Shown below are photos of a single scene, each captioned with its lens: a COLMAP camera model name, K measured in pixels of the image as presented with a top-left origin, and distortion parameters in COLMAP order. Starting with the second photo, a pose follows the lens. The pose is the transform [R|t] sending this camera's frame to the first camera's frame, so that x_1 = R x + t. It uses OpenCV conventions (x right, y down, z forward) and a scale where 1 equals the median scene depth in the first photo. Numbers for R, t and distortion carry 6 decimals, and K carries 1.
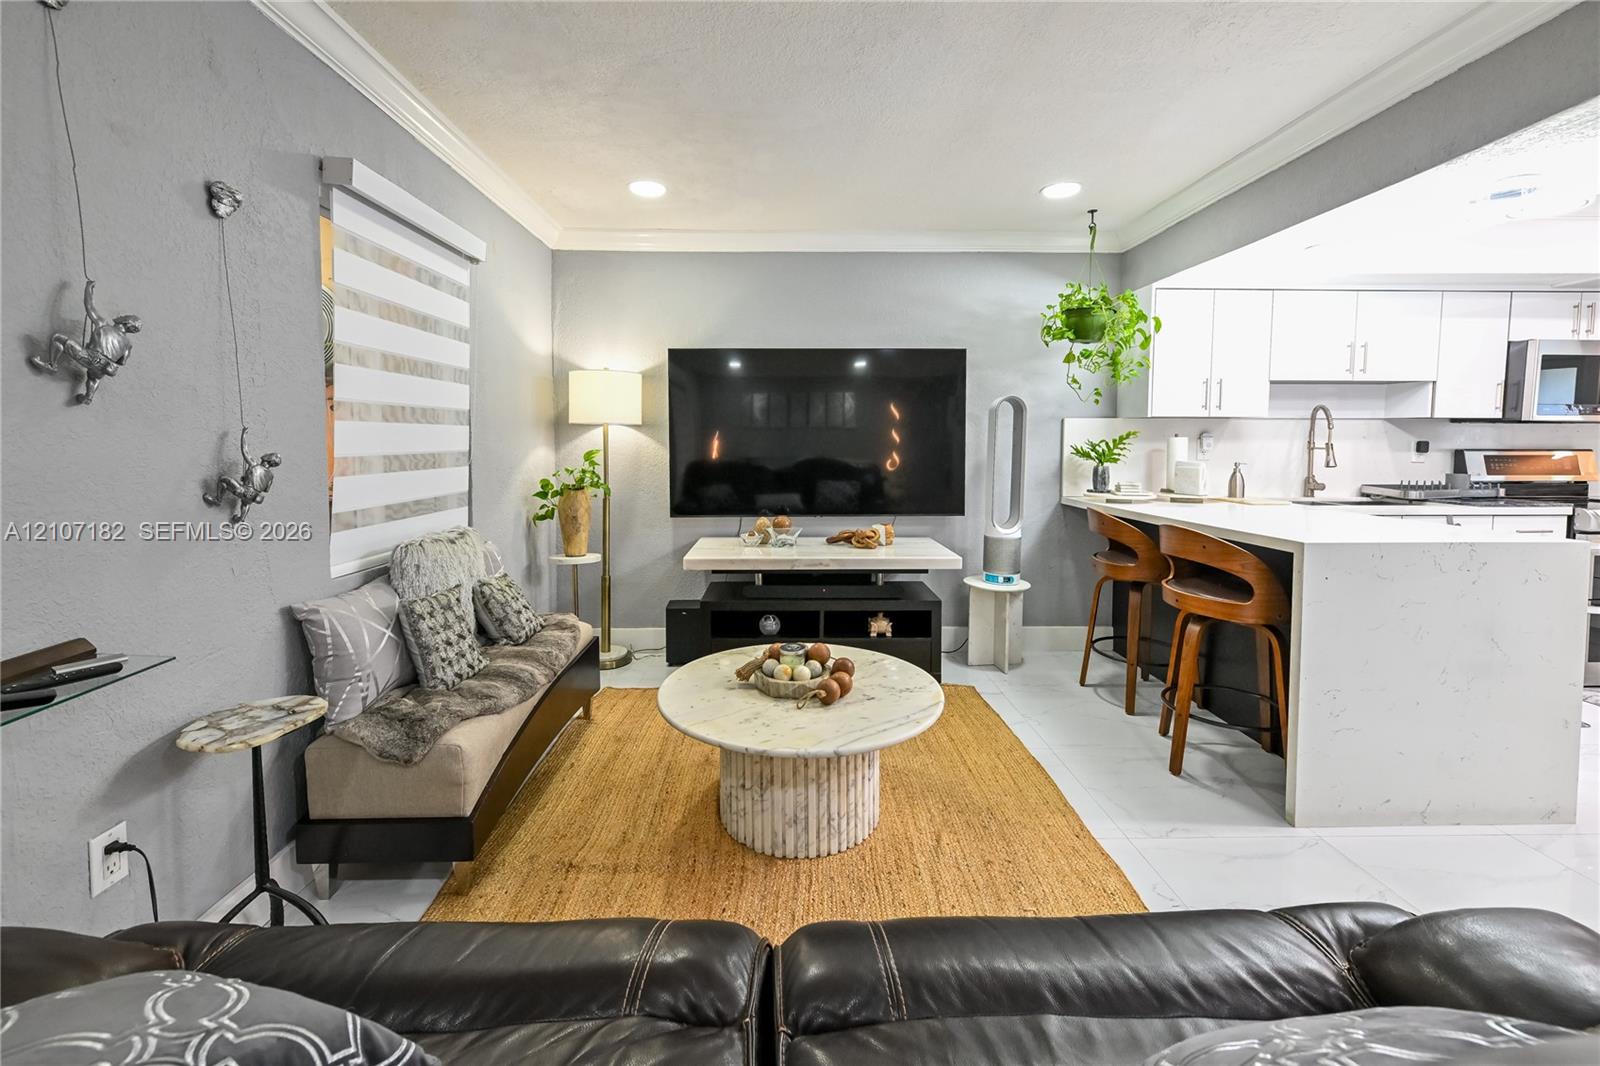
lens RADIAL K [[658.1, 0, 797.5], [0, 658.1, 473.4], [0, 0, 1]] dist [-0.000170, 0.000149]
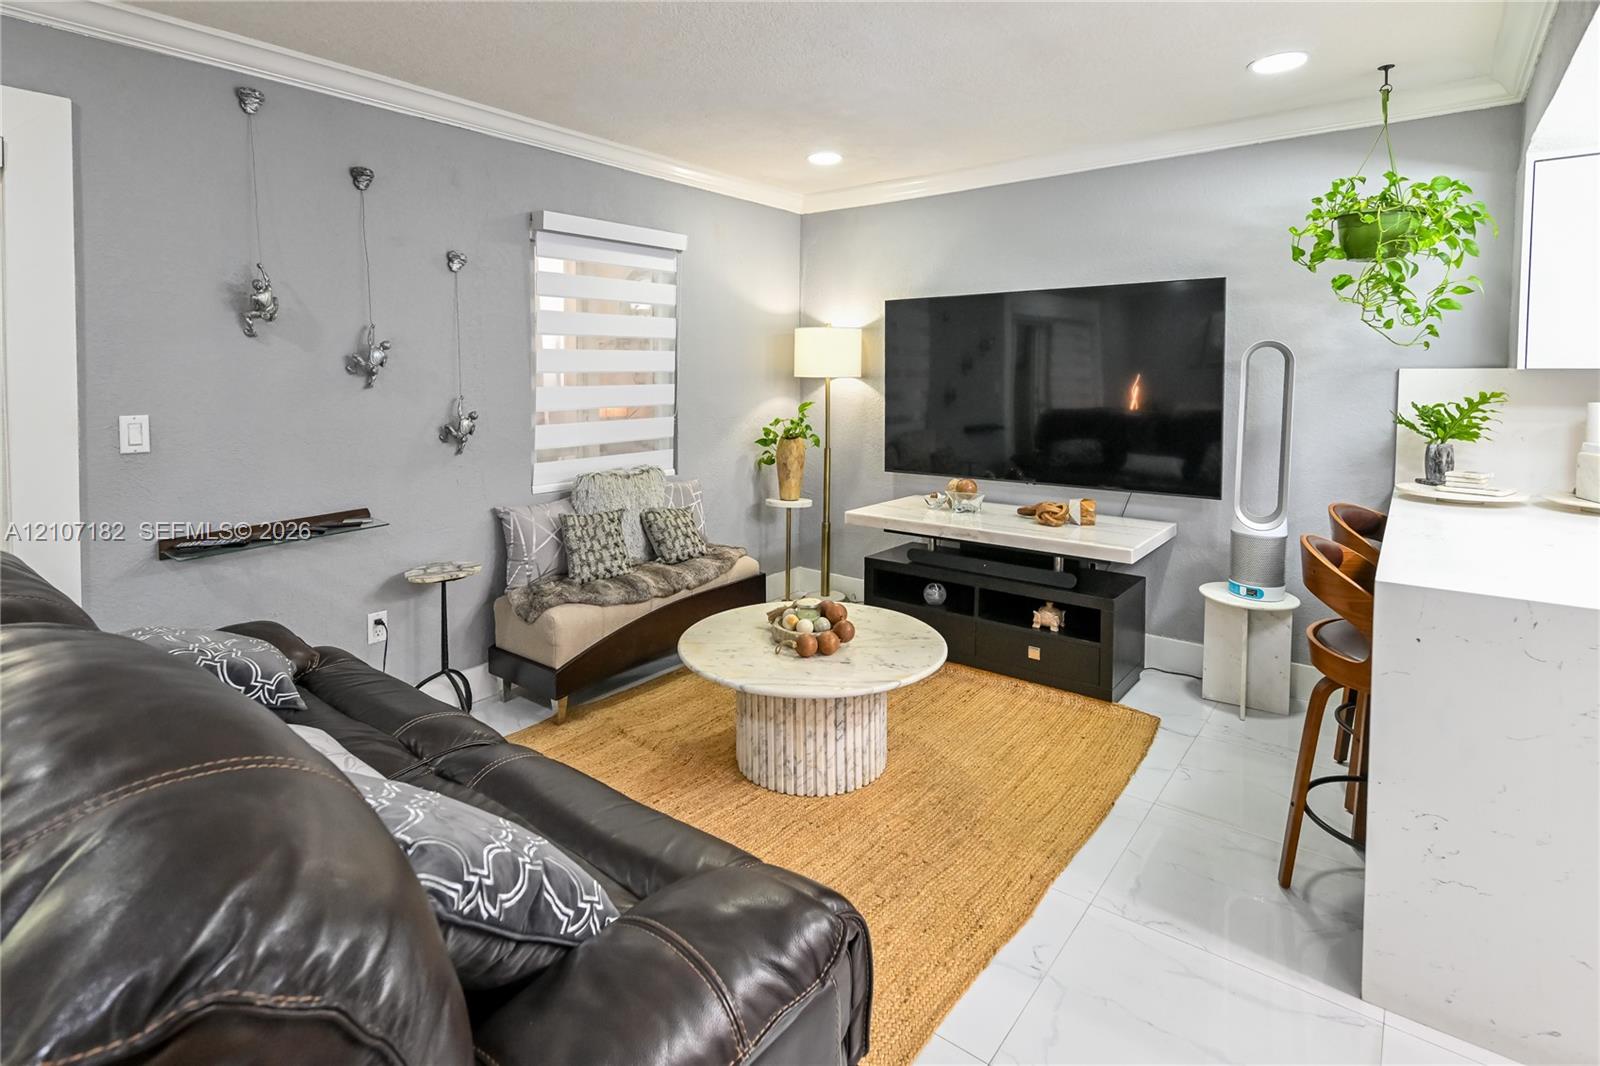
lens RADIAL K [[794.9, 0, 799.9], [0, 794.9, 399.7], [0, 0, 1]] dist [0.000169, -0.000100]
pose [[0.775500, 0.021117, -0.630994, 0.504786], [-0.029326, 0.999567, -0.002590, -0.037235], [0.630666, 0.020513, 0.775783, -0.007011]]
